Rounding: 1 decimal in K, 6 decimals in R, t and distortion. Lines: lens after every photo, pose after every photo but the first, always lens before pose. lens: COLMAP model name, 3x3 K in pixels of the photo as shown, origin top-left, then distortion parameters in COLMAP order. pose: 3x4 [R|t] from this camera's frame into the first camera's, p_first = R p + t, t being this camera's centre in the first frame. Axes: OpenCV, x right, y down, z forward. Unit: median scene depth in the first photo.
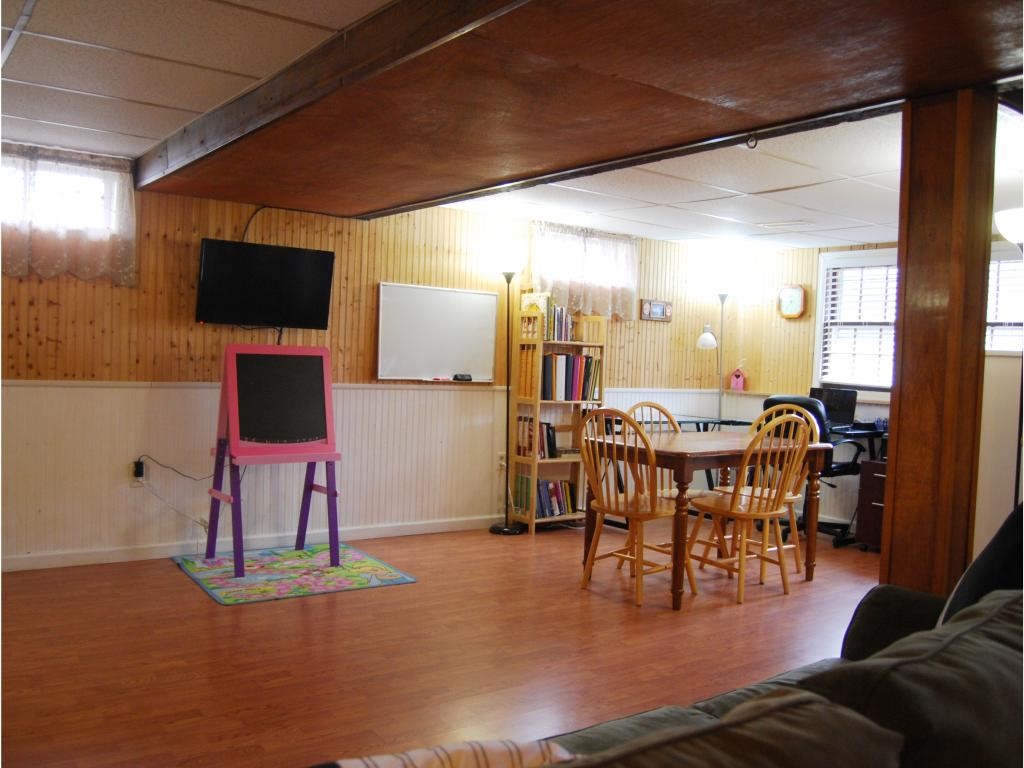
lens RADIAL K [[926.1, 0, 514.8], [0, 926.1, 380.2], [0, 0, 1]] dist [-0.089586, 0.006251]
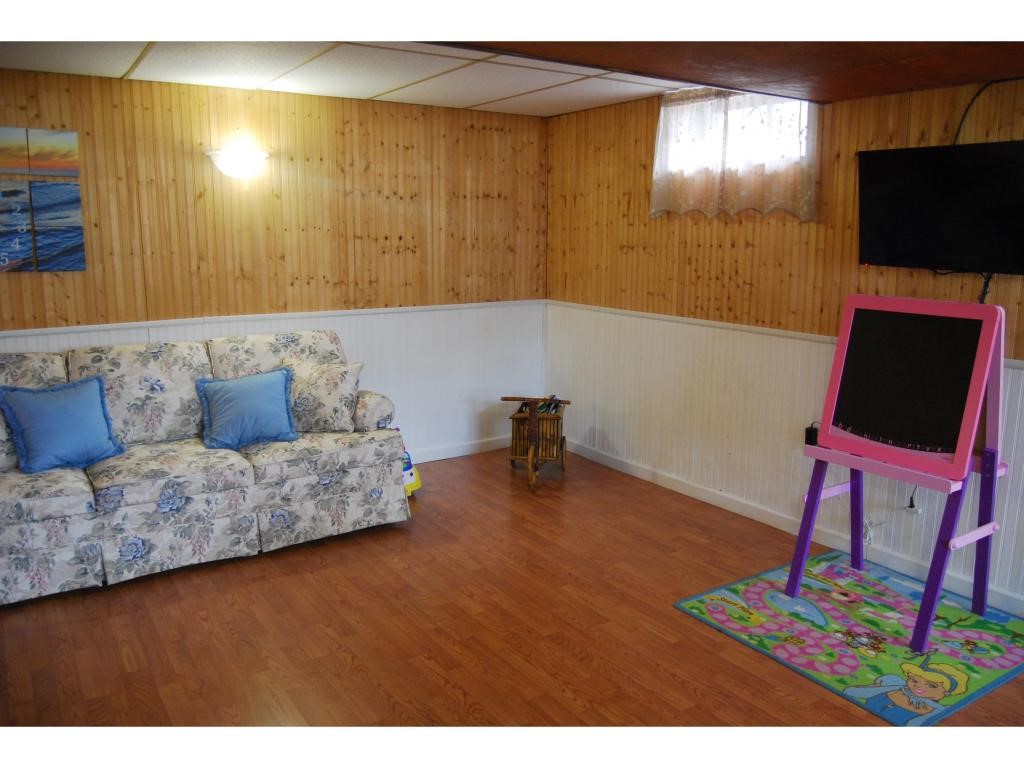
lens RADIAL K [[809.8, 0, 530.0], [0, 809.8, 386.3], [0, 0, 1]] dist [-0.086120, 0.012306]
pose [[-0.052469, 0.146320, -0.987845, 0.352194], [-0.037485, 0.988222, 0.148367, -0.053003], [0.997919, 0.044814, -0.046367, 0.794548]]
